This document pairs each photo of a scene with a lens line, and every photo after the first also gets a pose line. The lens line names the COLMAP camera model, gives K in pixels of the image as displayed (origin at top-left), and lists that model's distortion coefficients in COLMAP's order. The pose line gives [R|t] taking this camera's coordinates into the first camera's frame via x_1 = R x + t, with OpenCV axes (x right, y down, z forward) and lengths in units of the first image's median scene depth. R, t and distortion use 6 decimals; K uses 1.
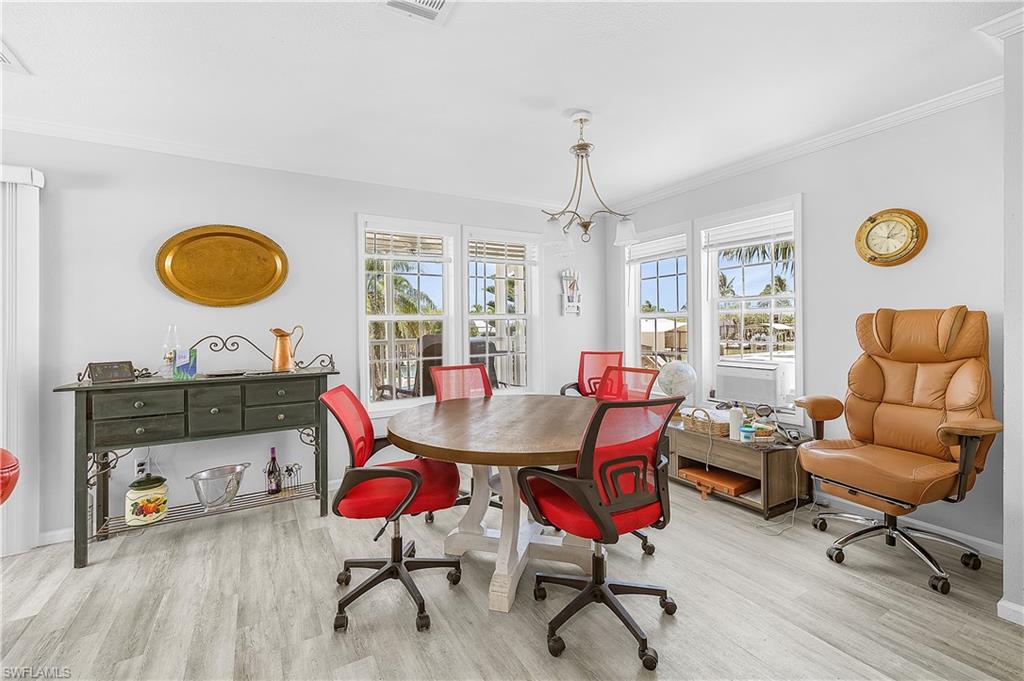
lens RADIAL K [[435.2, 0, 509.3], [0, 435.2, 330.2], [0, 0, 1]] dist [-0.000235, 0.000130]
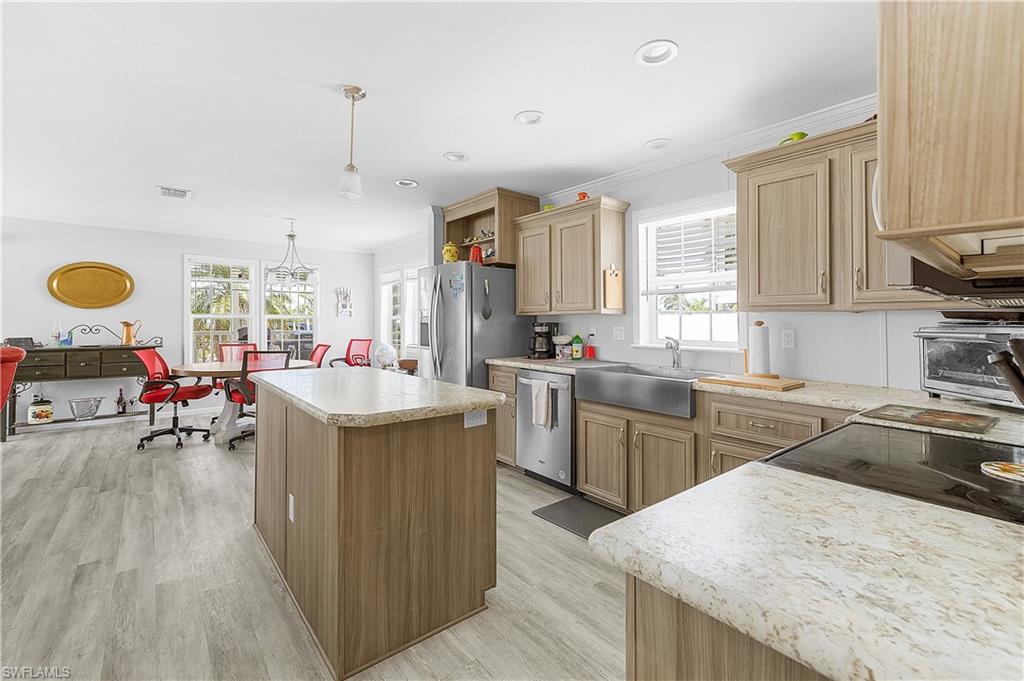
lens RADIAL K [[438.1, 0, 511.3], [0, 438.1, 325.4], [0, 0, 1]] dist [0.001707, -0.000049]
pose [[0.984153, 0.023369, 0.175773, 0.728557], [-0.024610, 0.999685, 0.004883, -0.036348], [-0.175603, -0.009132, 0.984419, -1.075647]]
